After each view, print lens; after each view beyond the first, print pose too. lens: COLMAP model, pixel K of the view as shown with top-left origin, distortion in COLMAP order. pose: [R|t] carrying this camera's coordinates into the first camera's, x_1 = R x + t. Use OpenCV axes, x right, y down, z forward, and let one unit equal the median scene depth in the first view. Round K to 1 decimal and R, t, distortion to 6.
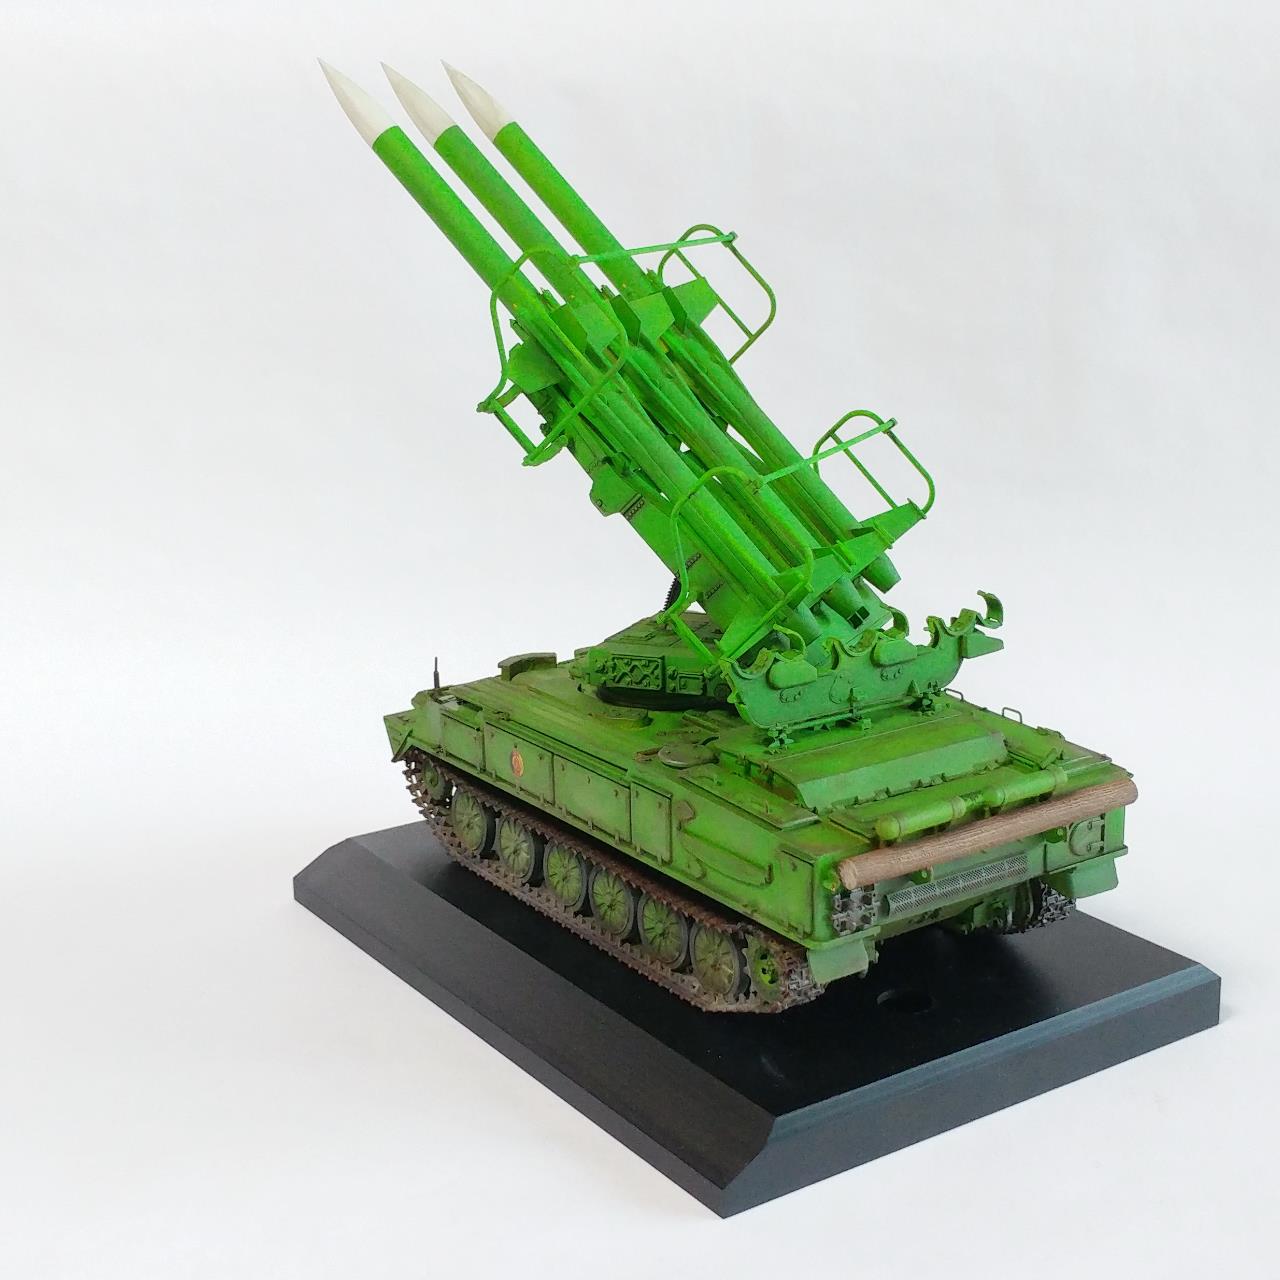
lens RADIAL K [[2060.0, 0, 599.5], [0, 2060.0, 642.6], [0, 0, 1]] dist [0.035236, -0.030622]
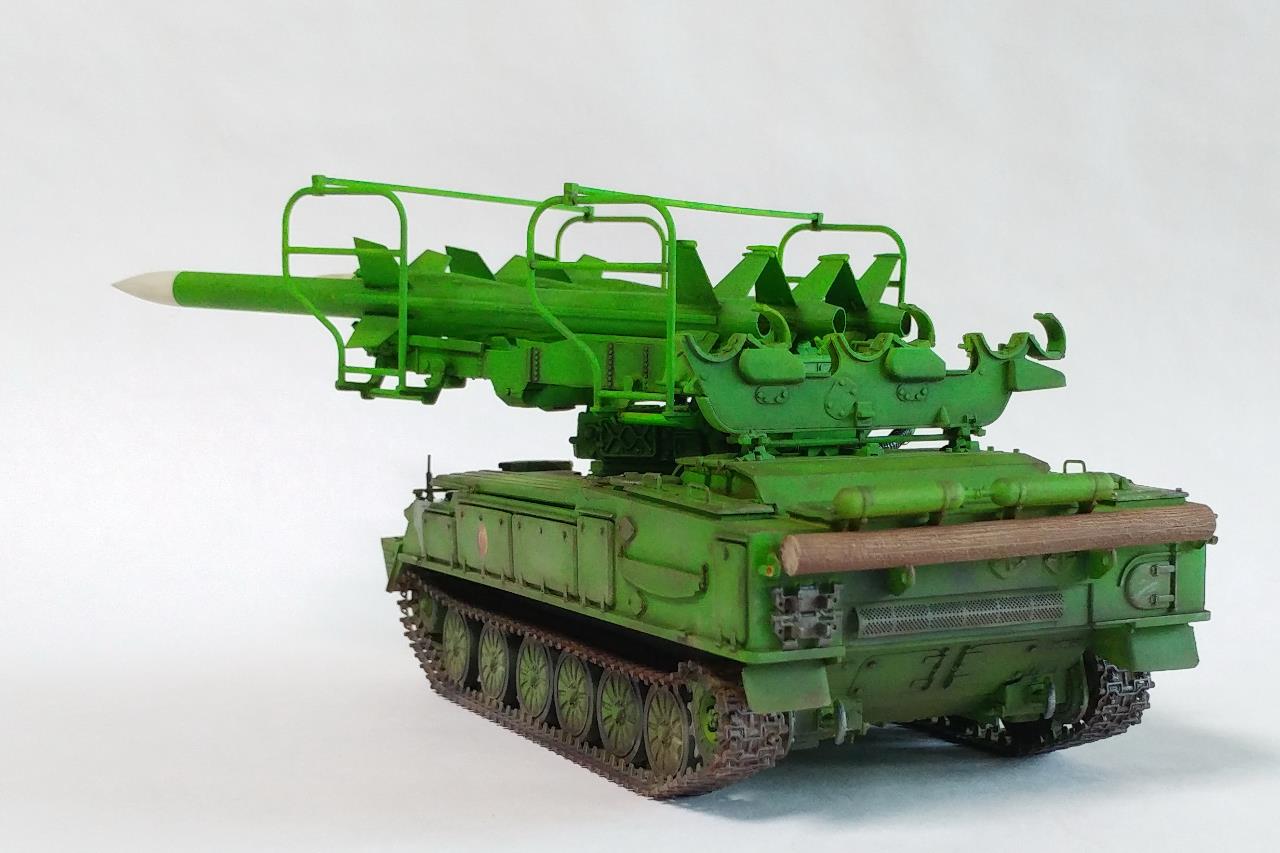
lens RADIAL K [[1936.4, 0, 640.8], [0, 1936.4, 594.4], [0, 0, 1]] dist [0.002347, -0.034558]
pose [[0.989377, 0.033217, -0.141528, 0.149406], [-0.051595, 0.990401, -0.128231, 0.196694], [0.135910, 0.134171, 0.981594, 0.268815]]
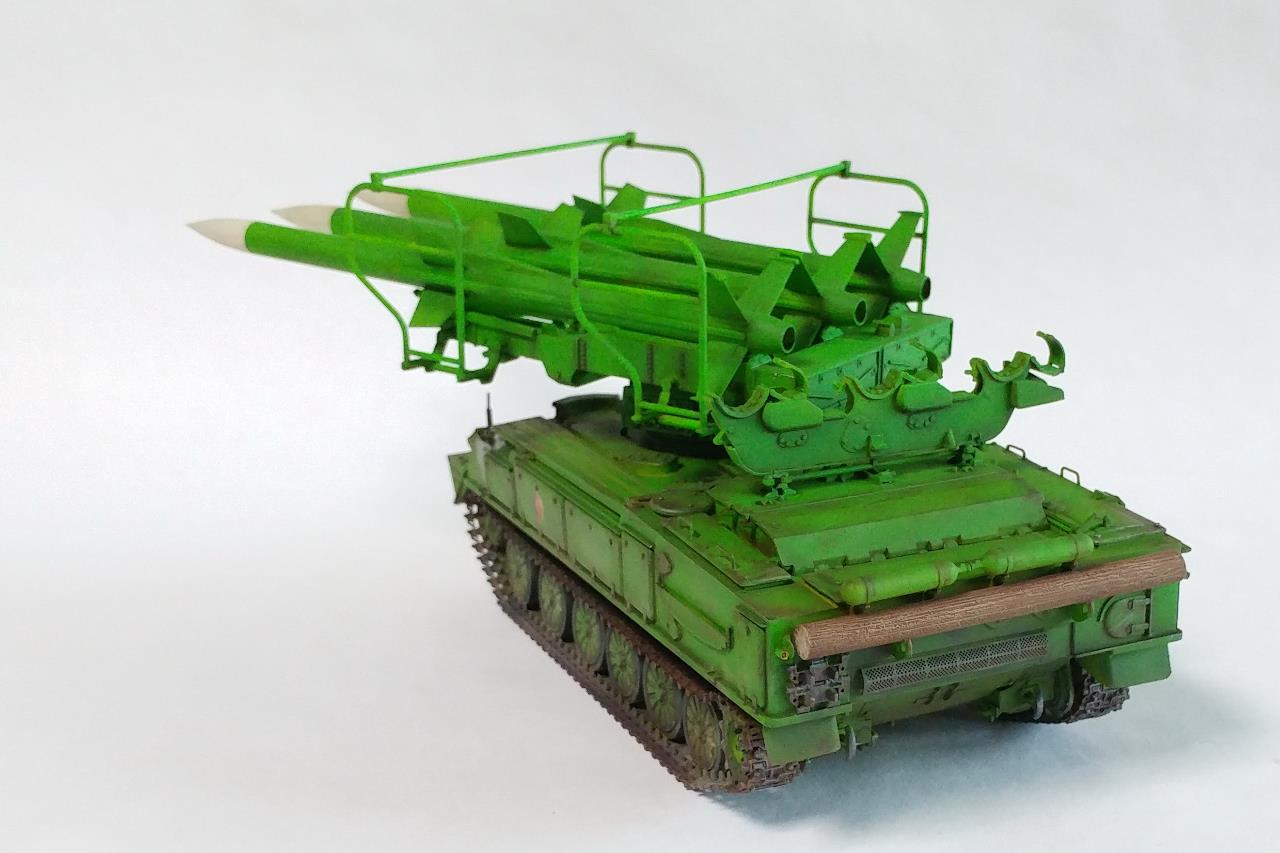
lens RADIAL K [[1929.7, 0, 673.0], [0, 1929.7, 523.2], [0, 0, 1]] dist [0.041247, -0.004995]
pose [[0.986784, 0.046671, -0.155172, 0.170392], [-0.038740, 0.997803, 0.053747, 0.018648], [0.157339, -0.047025, 0.986424, 0.172699]]
